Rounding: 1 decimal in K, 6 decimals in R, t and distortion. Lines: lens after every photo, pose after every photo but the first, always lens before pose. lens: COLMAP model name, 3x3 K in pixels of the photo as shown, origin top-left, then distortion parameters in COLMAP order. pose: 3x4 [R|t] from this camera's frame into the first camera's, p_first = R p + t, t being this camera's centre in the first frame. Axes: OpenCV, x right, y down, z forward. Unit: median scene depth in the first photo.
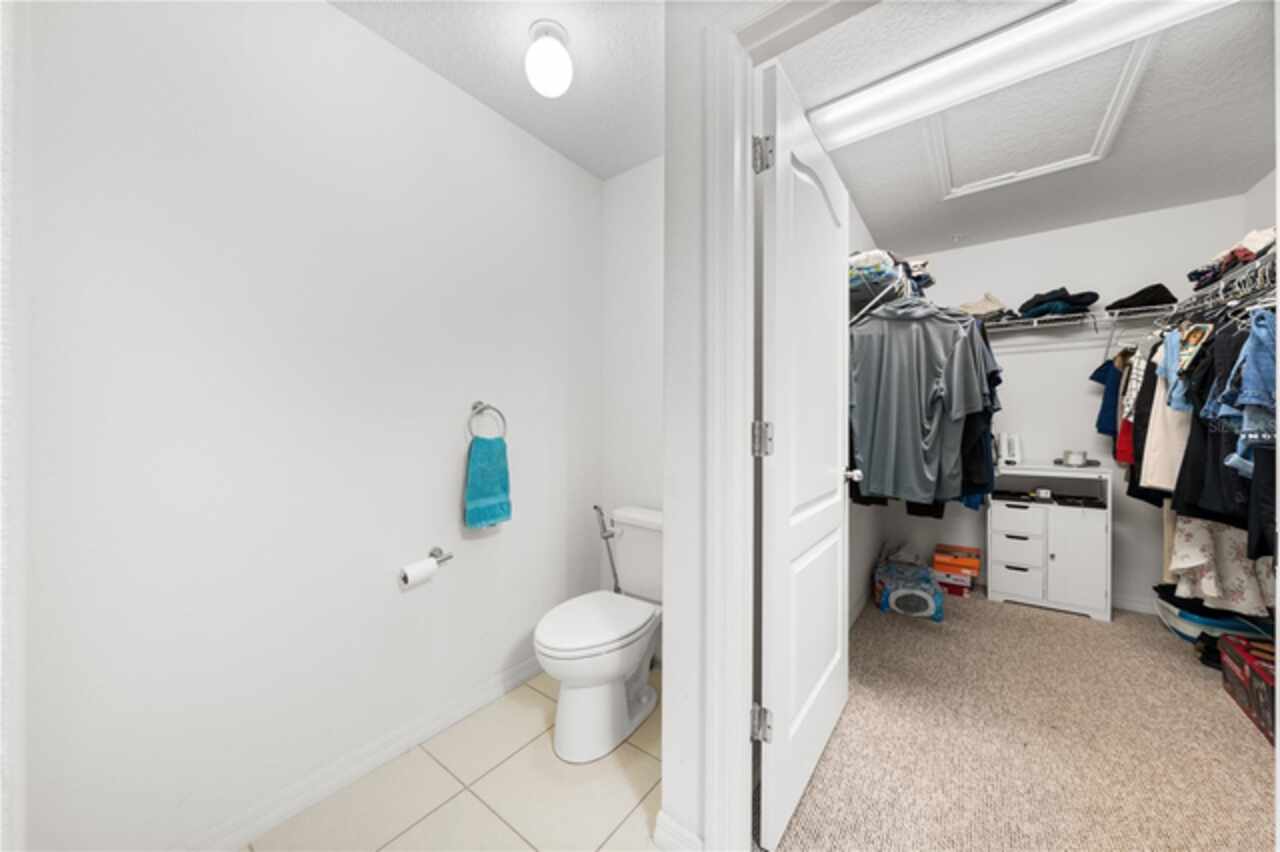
lens RADIAL K [[443.2, 0, 638.9], [0, 443.2, 431.2], [0, 0, 1]] dist [0.000263, 0.000342]
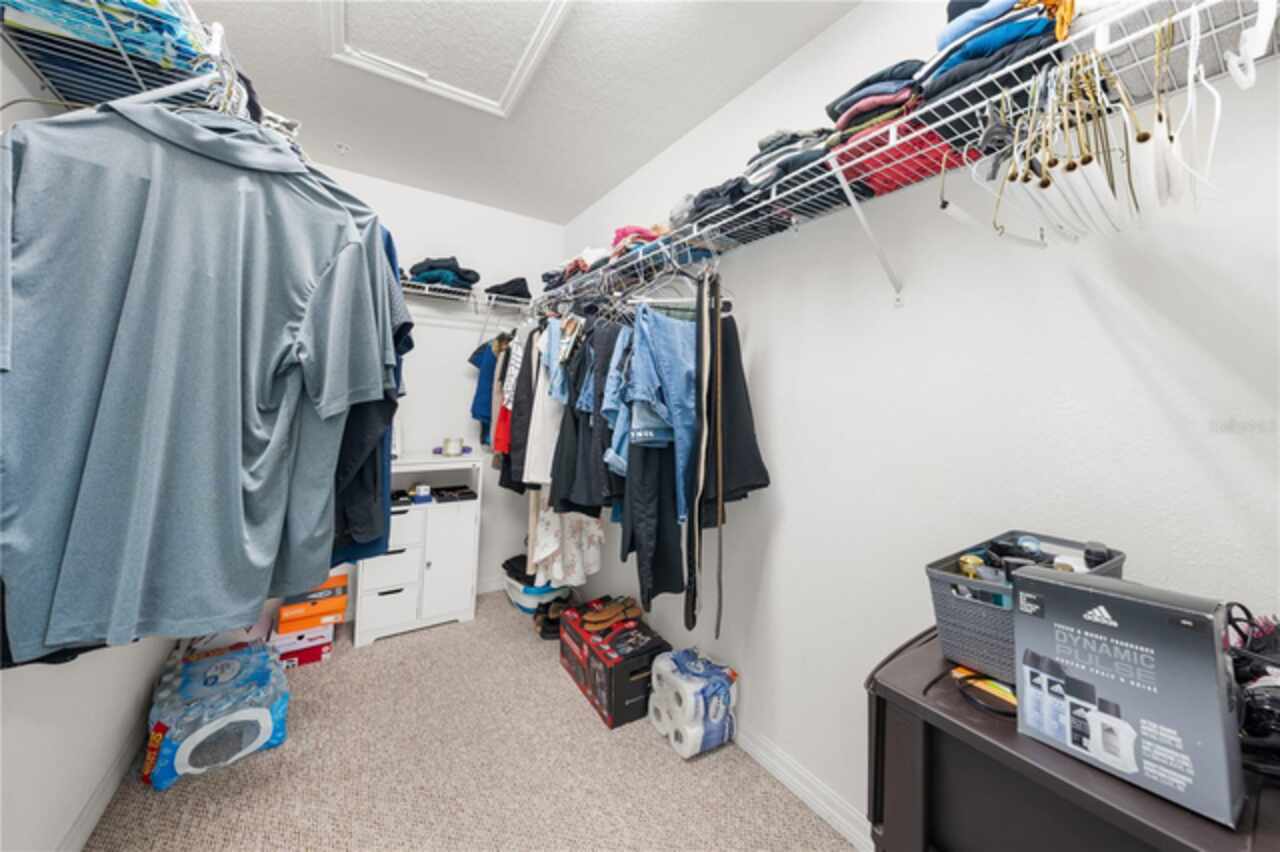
lens RADIAL K [[434.3, 0, 627.3], [0, 434.3, 368.4], [0, 0, 1]] dist [-0.001818, -0.000663]
pose [[0.336616, 0.081294, 0.938126, 0.335160], [-0.005323, 0.996415, -0.084436, -0.033218], [-0.941627, 0.023429, 0.335842, 0.474471]]
